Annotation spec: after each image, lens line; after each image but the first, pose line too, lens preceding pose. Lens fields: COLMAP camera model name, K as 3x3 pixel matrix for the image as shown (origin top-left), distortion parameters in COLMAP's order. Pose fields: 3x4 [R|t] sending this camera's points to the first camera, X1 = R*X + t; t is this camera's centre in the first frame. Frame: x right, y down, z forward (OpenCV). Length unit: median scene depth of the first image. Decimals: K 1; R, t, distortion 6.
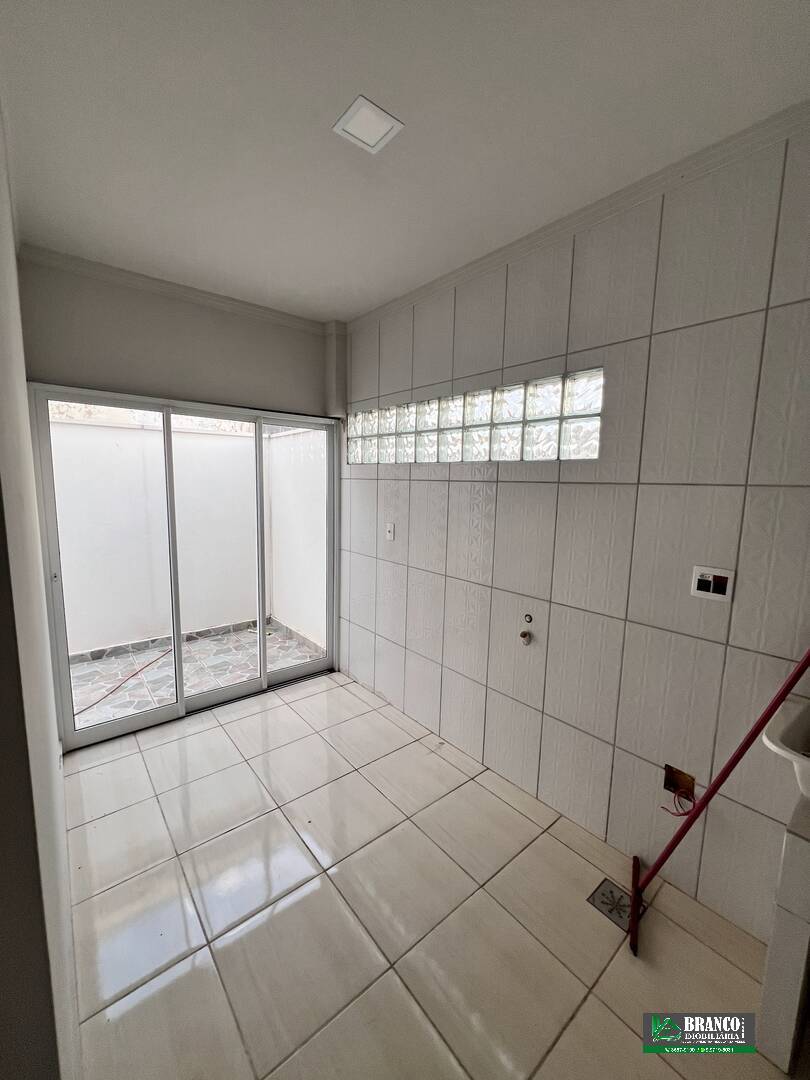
lens RADIAL K [[436.3, 0, 408.6], [0, 436.3, 542.4], [0, 0, 1]] dist [-0.001681, -0.000122]
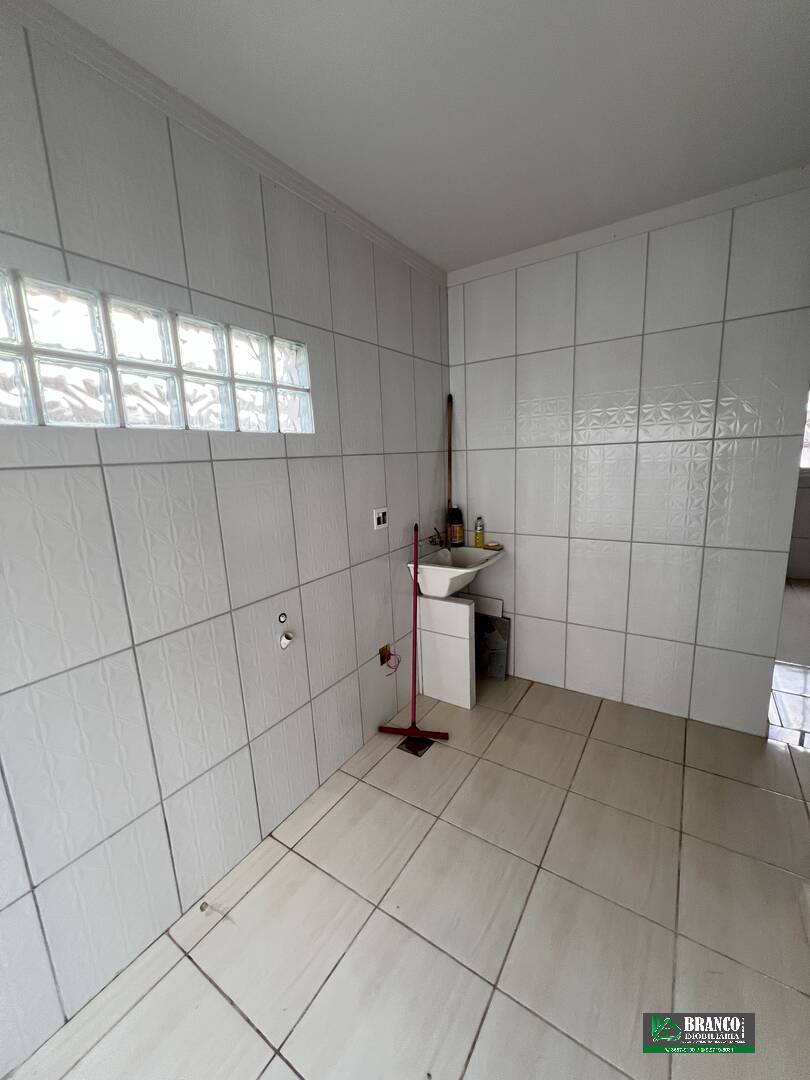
lens RADIAL K [[442.4, 0, 402.6], [0, 442.4, 536.7], [0, 0, 1]] dist [0.004399, 0.000977]
pose [[-0.298468, -0.188625, 0.935595, -0.639763], [0.159729, 0.956579, 0.243811, -0.169328], [-0.940959, 0.222212, -0.255380, 1.057270]]
